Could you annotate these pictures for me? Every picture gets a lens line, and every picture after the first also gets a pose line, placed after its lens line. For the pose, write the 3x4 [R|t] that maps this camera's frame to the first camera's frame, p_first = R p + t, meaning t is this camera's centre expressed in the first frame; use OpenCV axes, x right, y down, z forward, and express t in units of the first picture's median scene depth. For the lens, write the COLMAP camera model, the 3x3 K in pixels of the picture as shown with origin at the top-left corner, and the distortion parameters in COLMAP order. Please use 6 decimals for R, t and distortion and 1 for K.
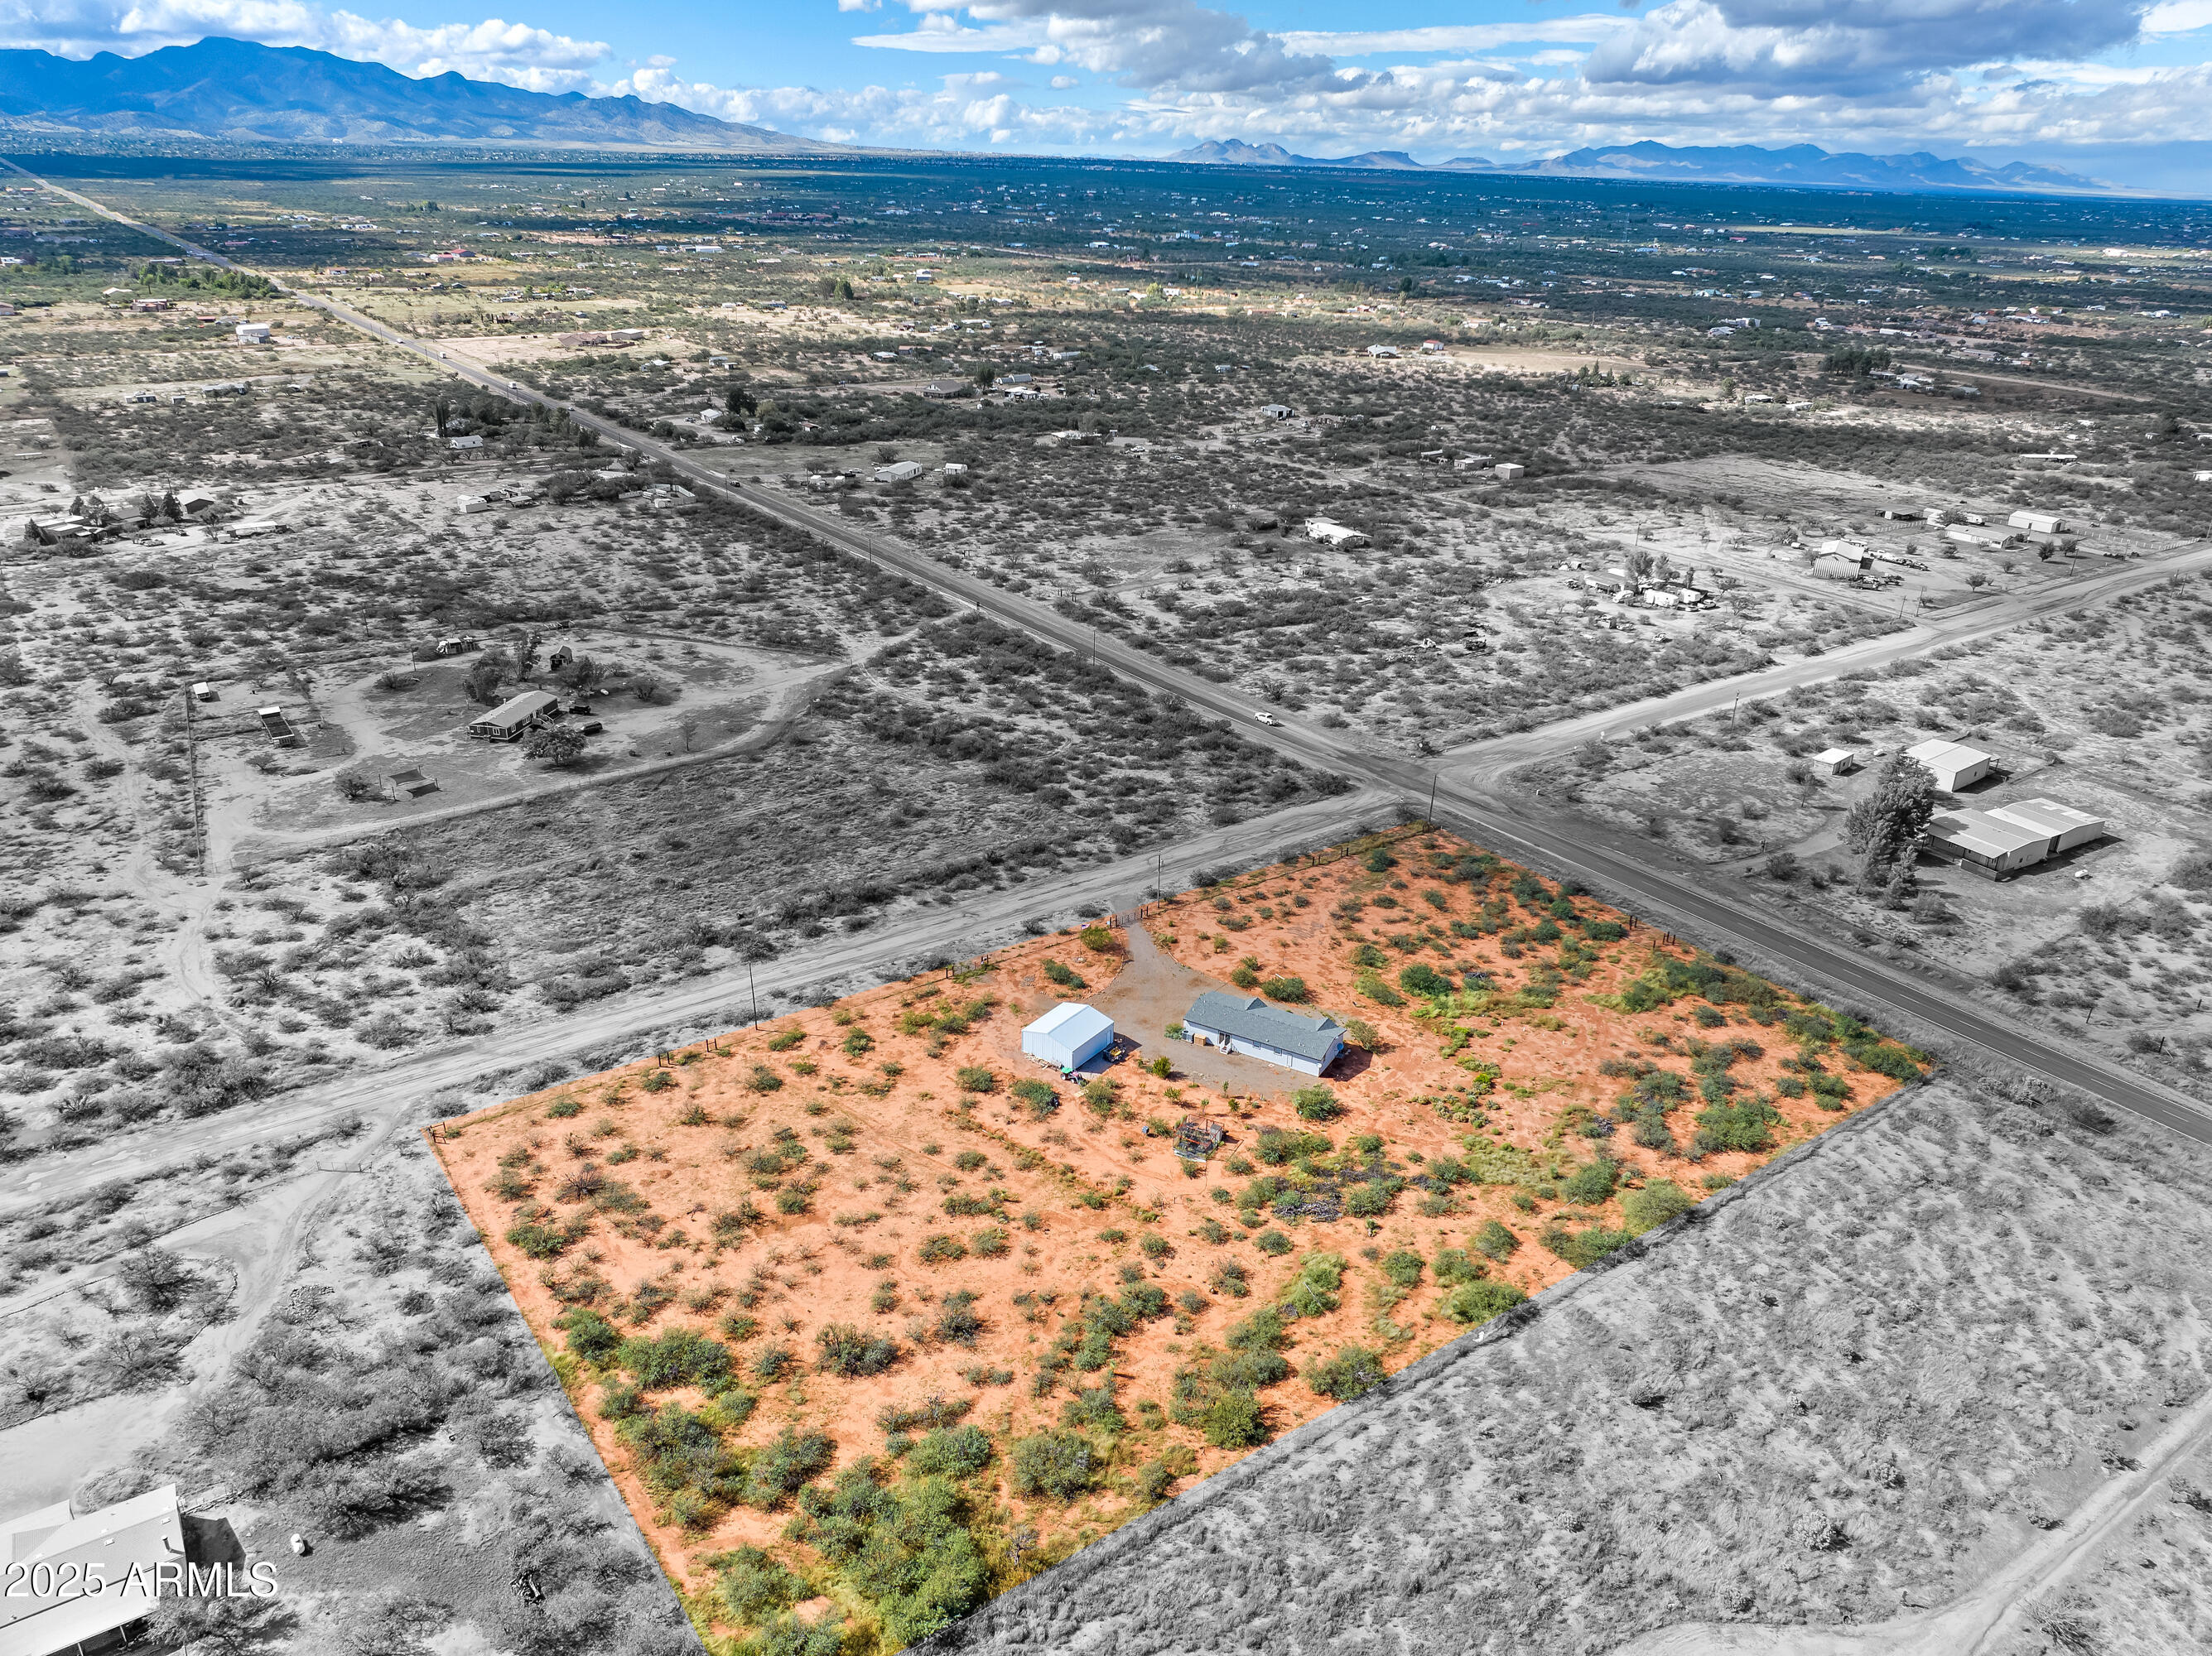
lens RADIAL K [[1549.5, 0, 1110.9], [0, 1549.5, 816.5], [0, 0, 1]] dist [-0.043618, 0.009145]
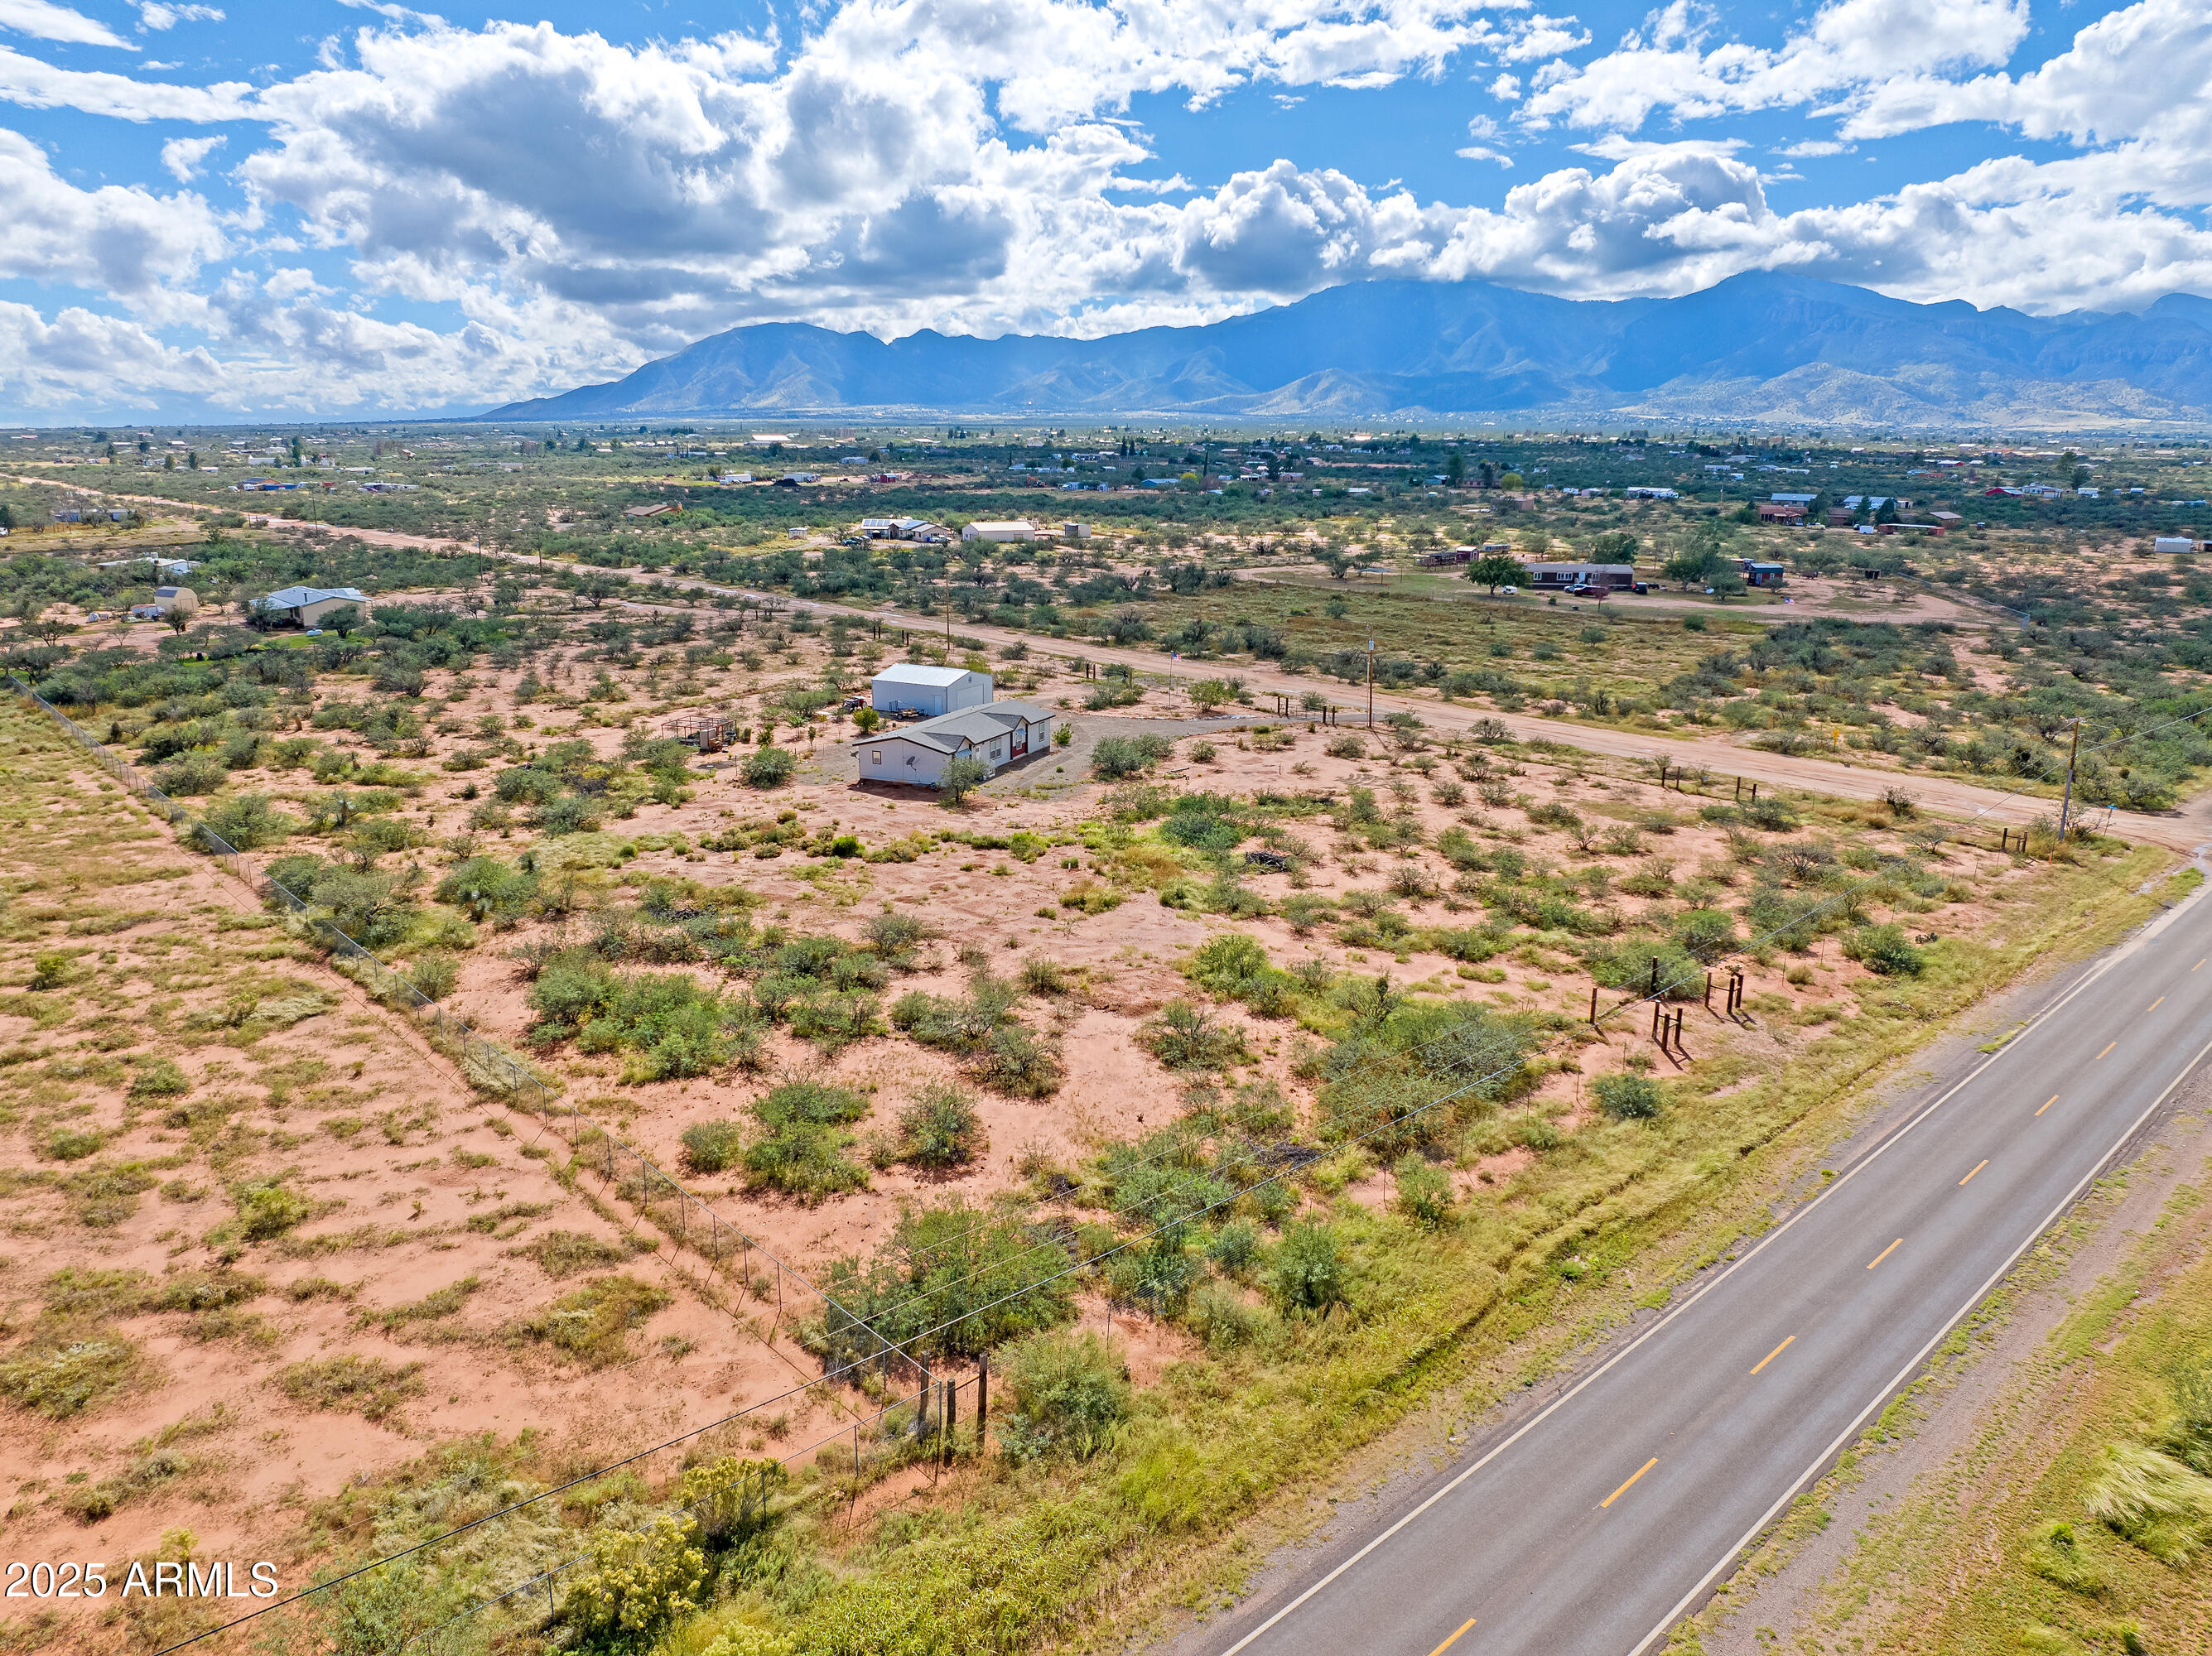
lens RADIAL K [[1549.5, 0, 1100.0], [0, 1549.5, 825.7], [0, 0, 1]] dist [-0.043618, 0.009145]
pose [[0.115027, 0.227953, -0.966854, 0.844885], [-0.394097, 0.903911, 0.166227, 0.047457], [0.911842, 0.361914, 0.193809, 1.080710]]
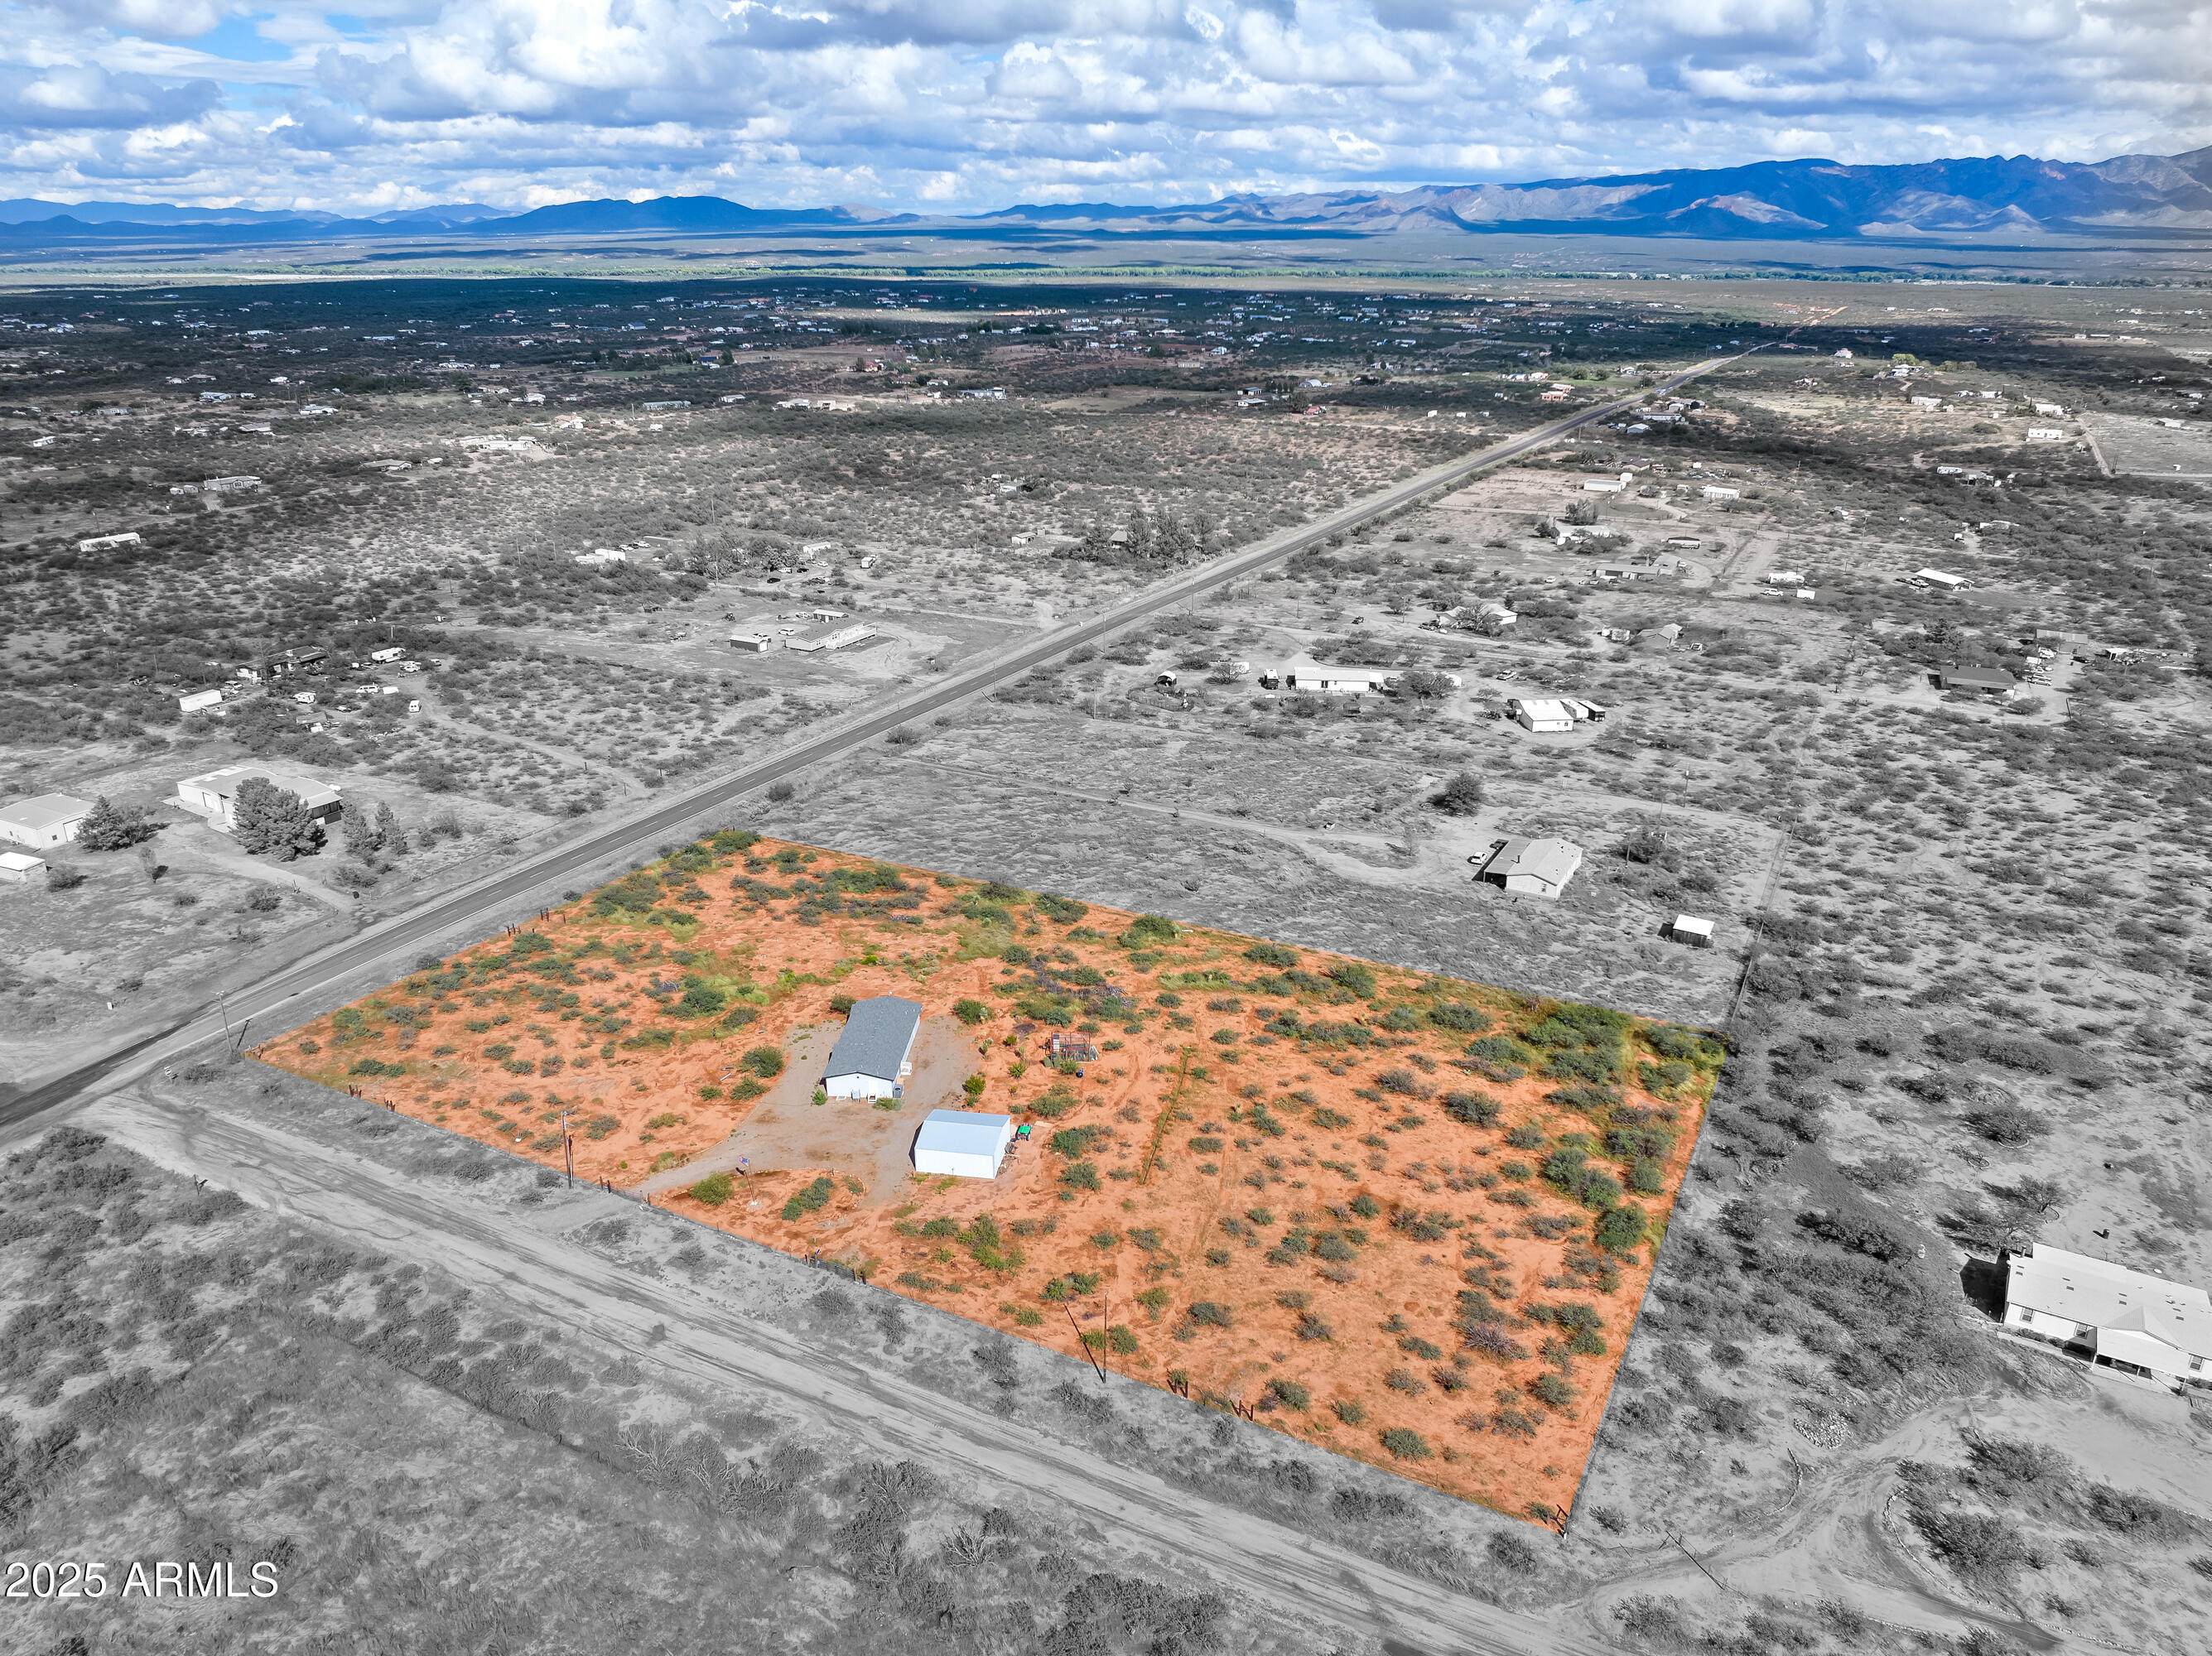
lens RADIAL K [[1549.5, 0, 1108.0], [0, 1549.5, 830.5], [0, 0, 1]] dist [-0.043618, 0.009145]
pose [[-0.442465, -0.346451, 0.827162, -0.824016], [0.342291, 0.787288, 0.512849, -0.473835], [-0.828892, 0.510048, -0.229761, 1.183220]]
